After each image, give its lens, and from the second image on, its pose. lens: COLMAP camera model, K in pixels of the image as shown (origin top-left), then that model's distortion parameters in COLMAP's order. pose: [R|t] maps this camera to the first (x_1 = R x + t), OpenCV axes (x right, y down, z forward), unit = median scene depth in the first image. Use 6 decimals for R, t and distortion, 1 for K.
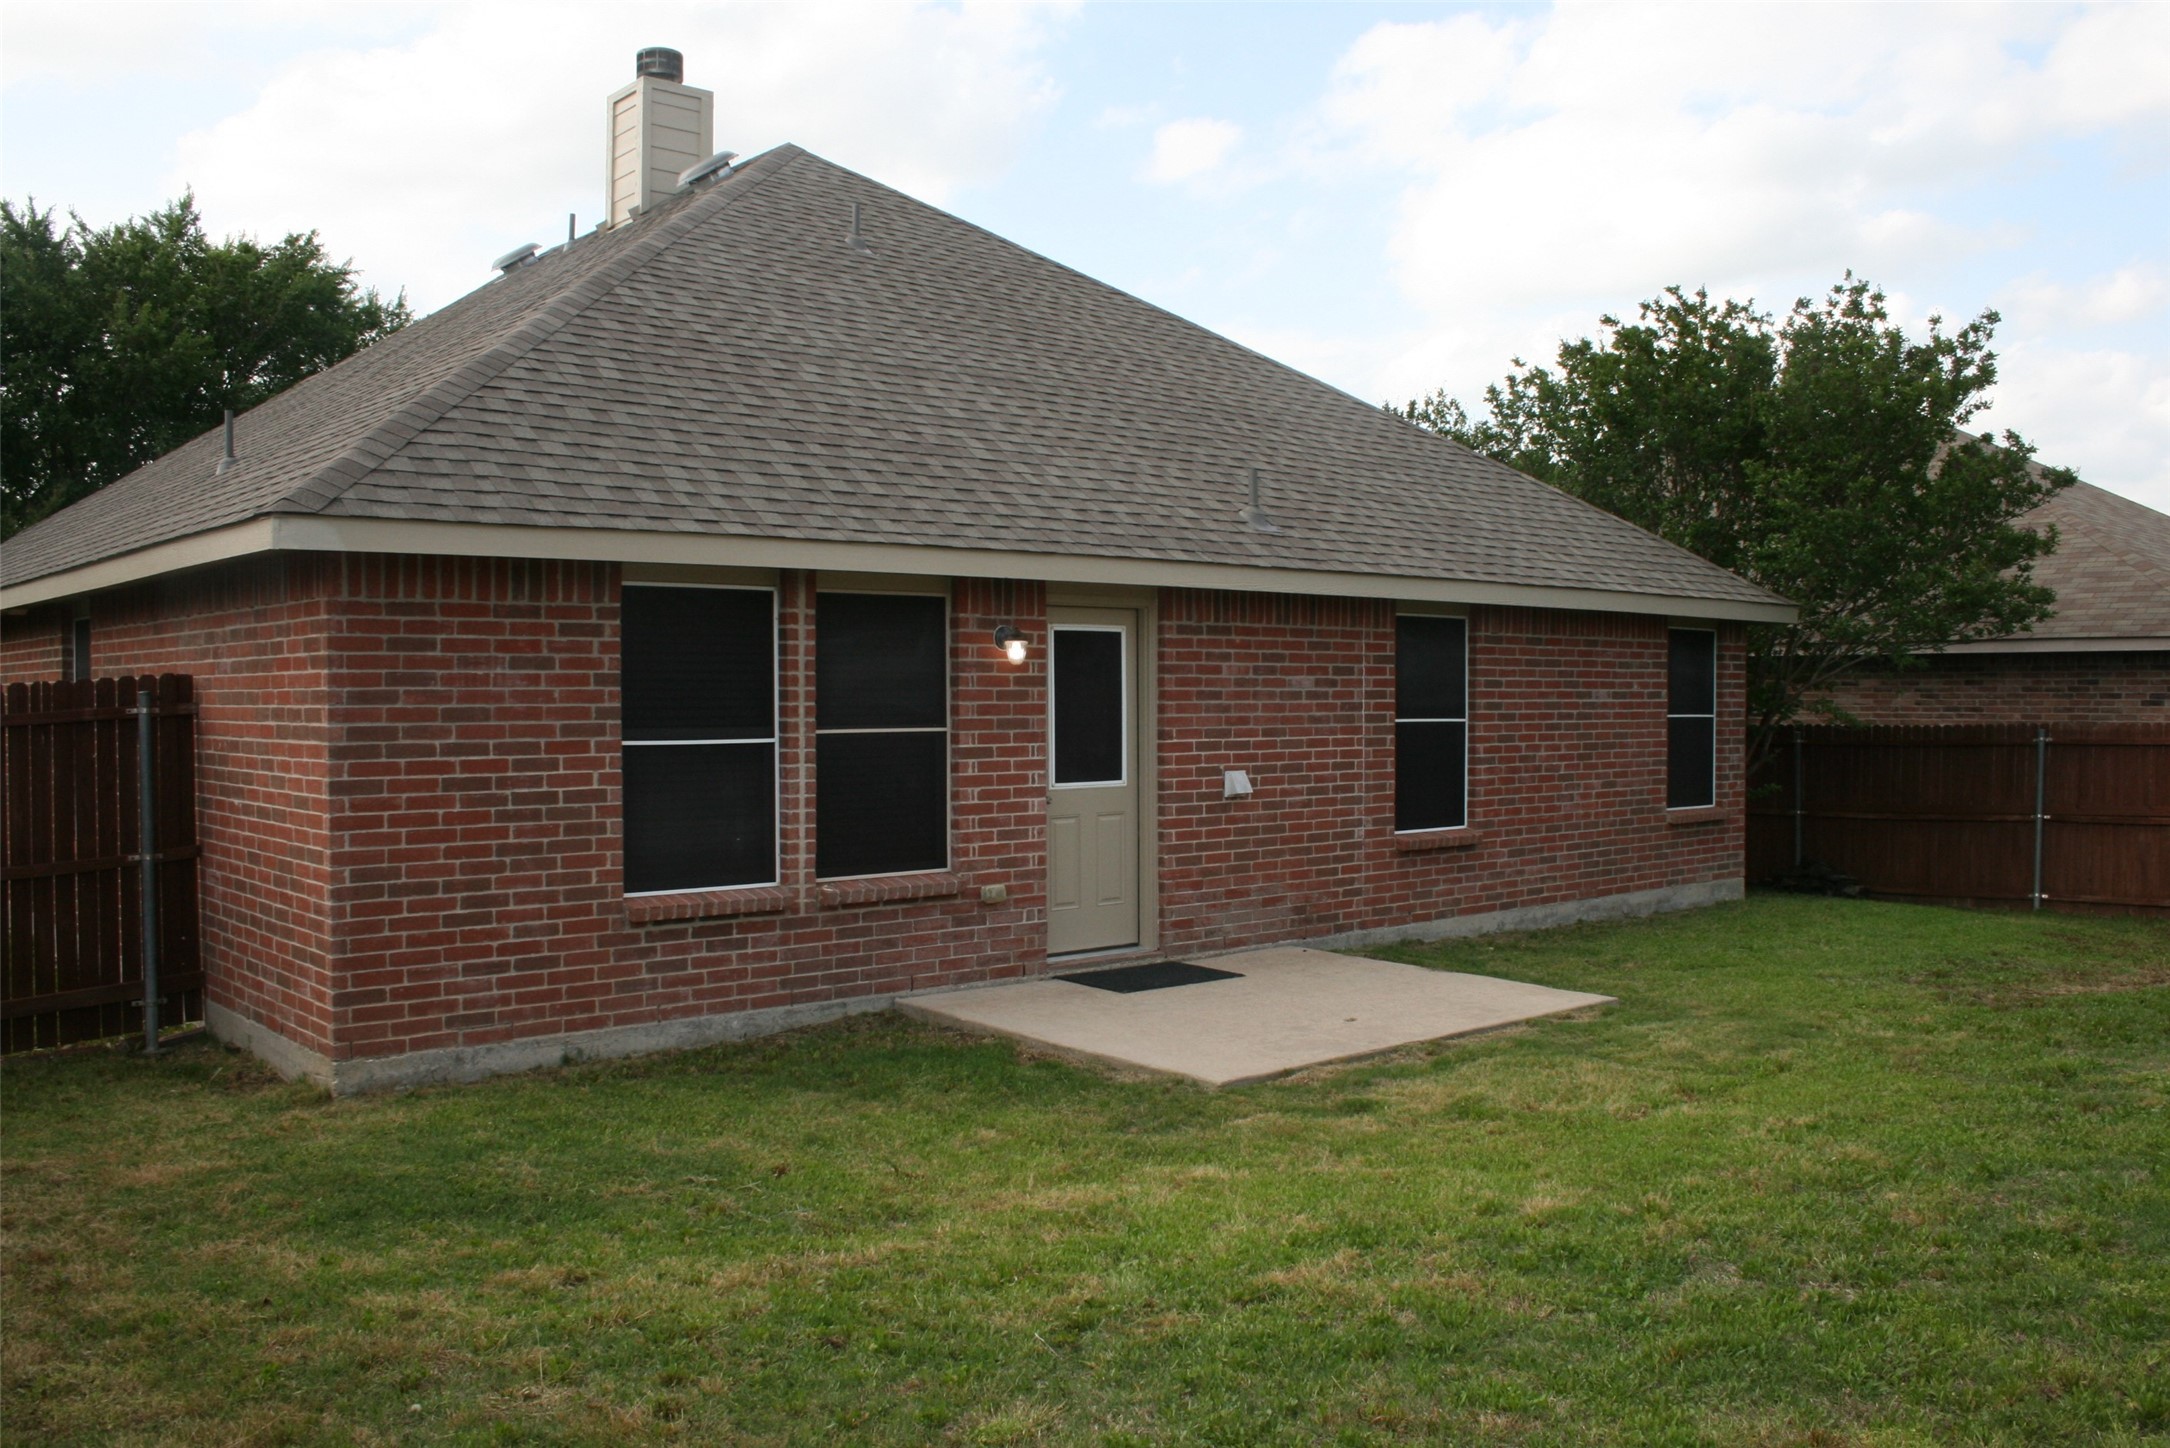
lens RADIAL K [[1806.6, 0, 1085.0], [0, 1806.6, 724.0], [0, 0, 1]] dist [-0.143185, 0.128225]
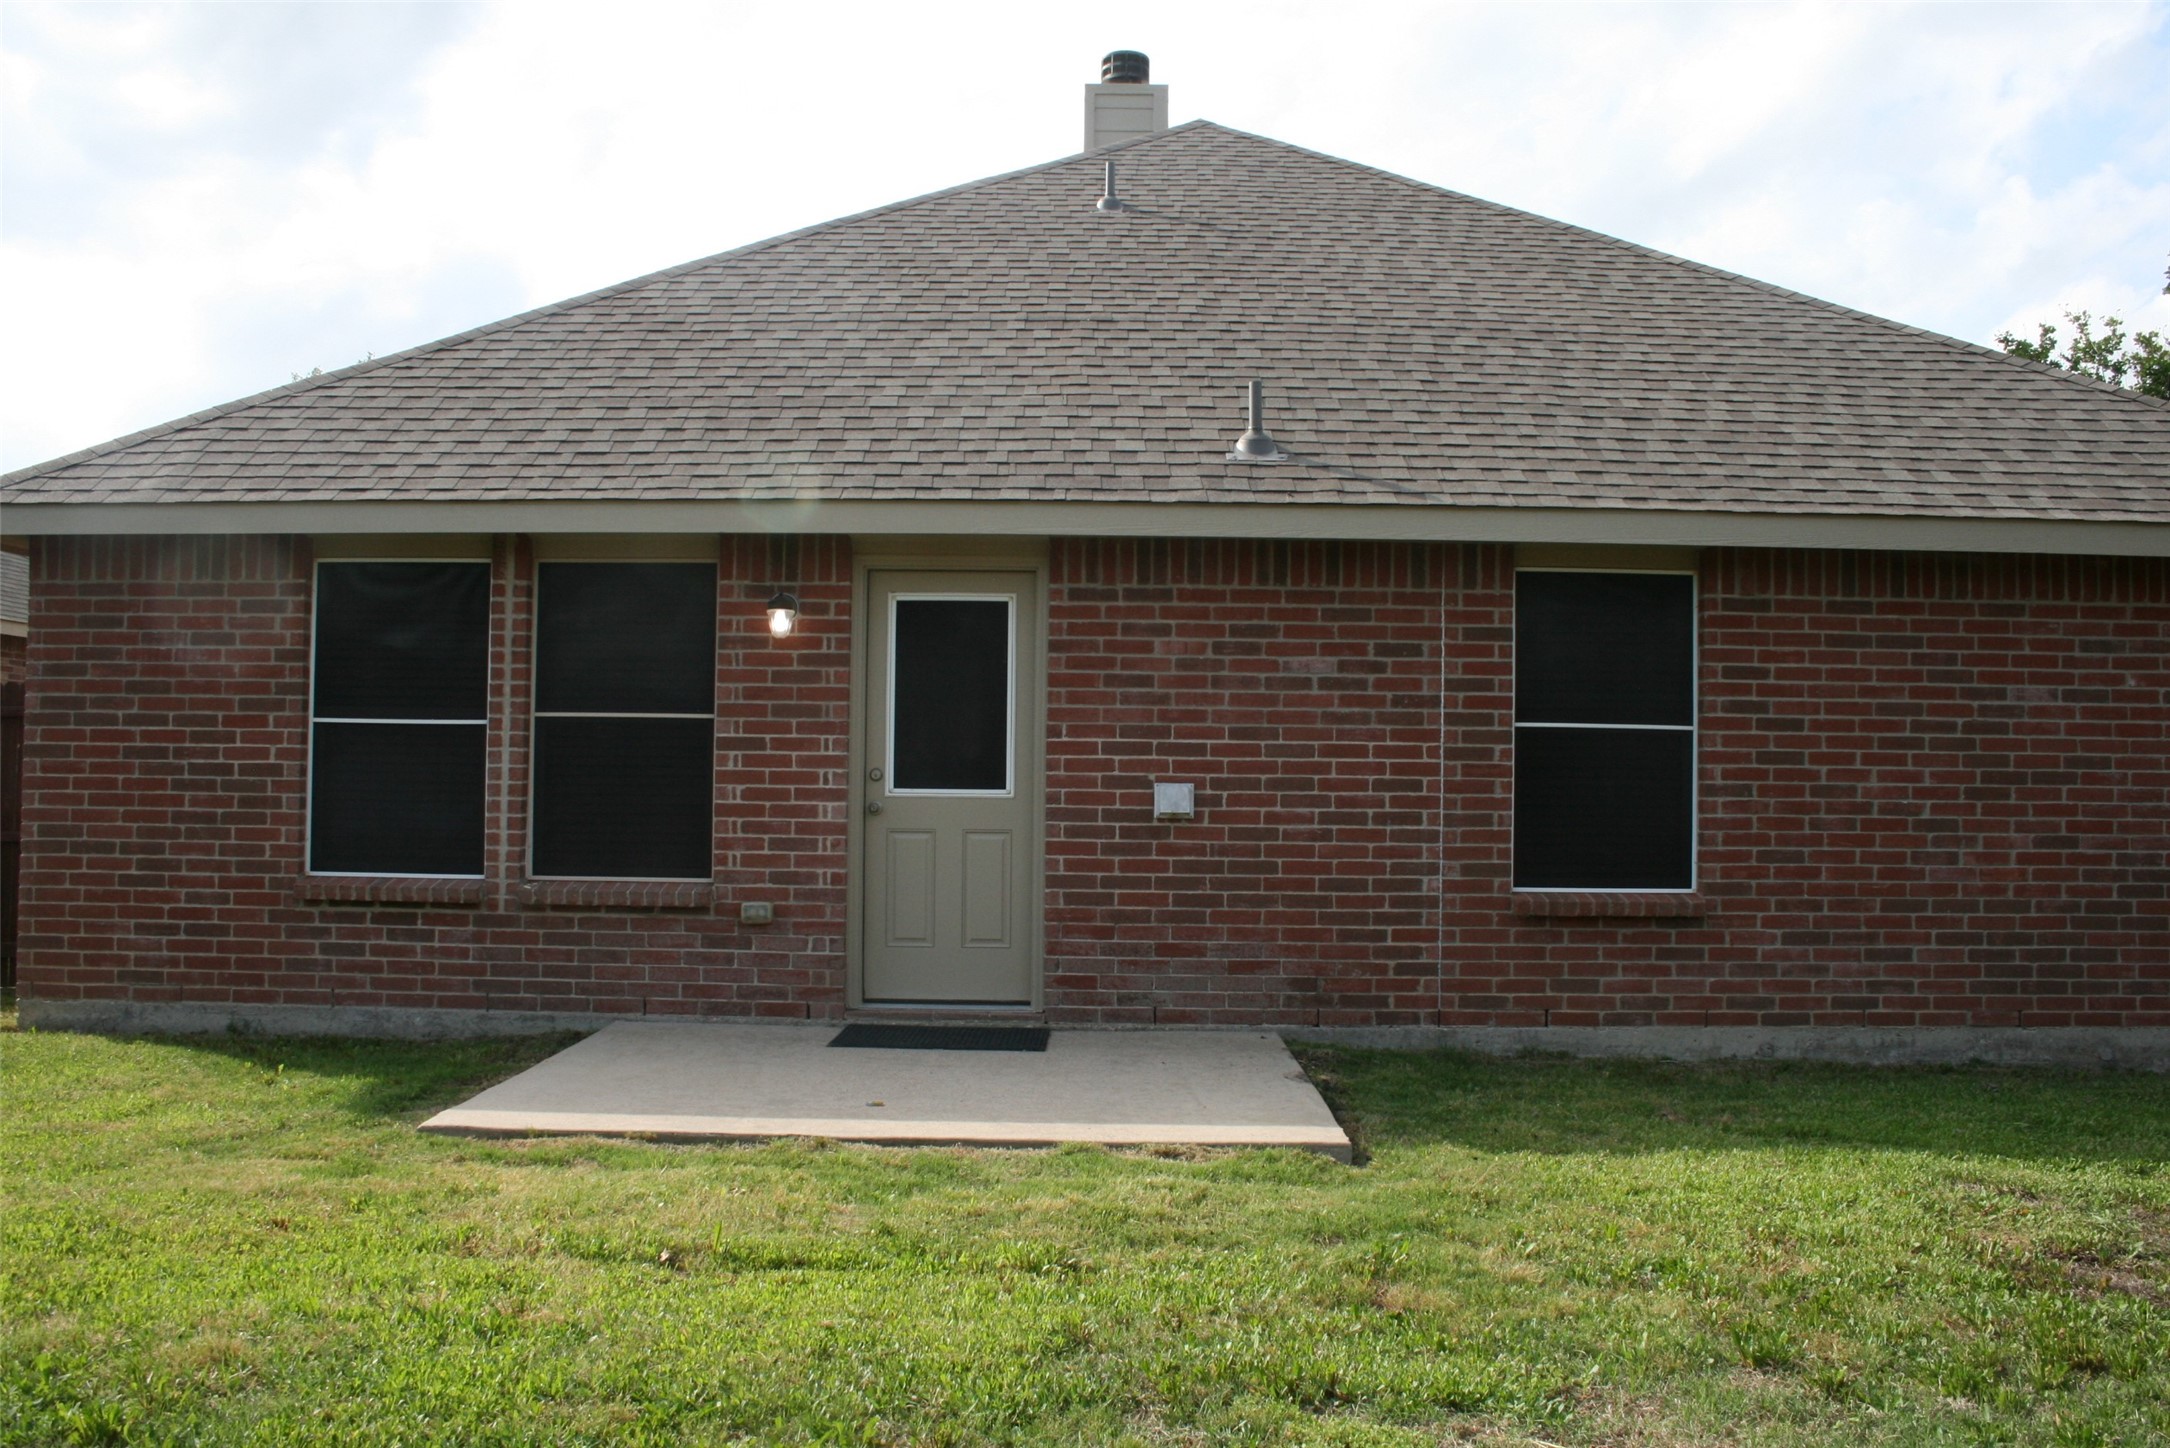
lens RADIAL K [[1806.6, 0, 1085.0], [0, 1806.6, 724.0], [0, 0, 1]] dist [-0.143185, 0.128225]
pose [[0.749234, -0.014436, -0.662148, 0.695402], [-0.024319, 0.998489, -0.049286, 0.049742], [0.661859, 0.053030, 0.747751, 0.534805]]
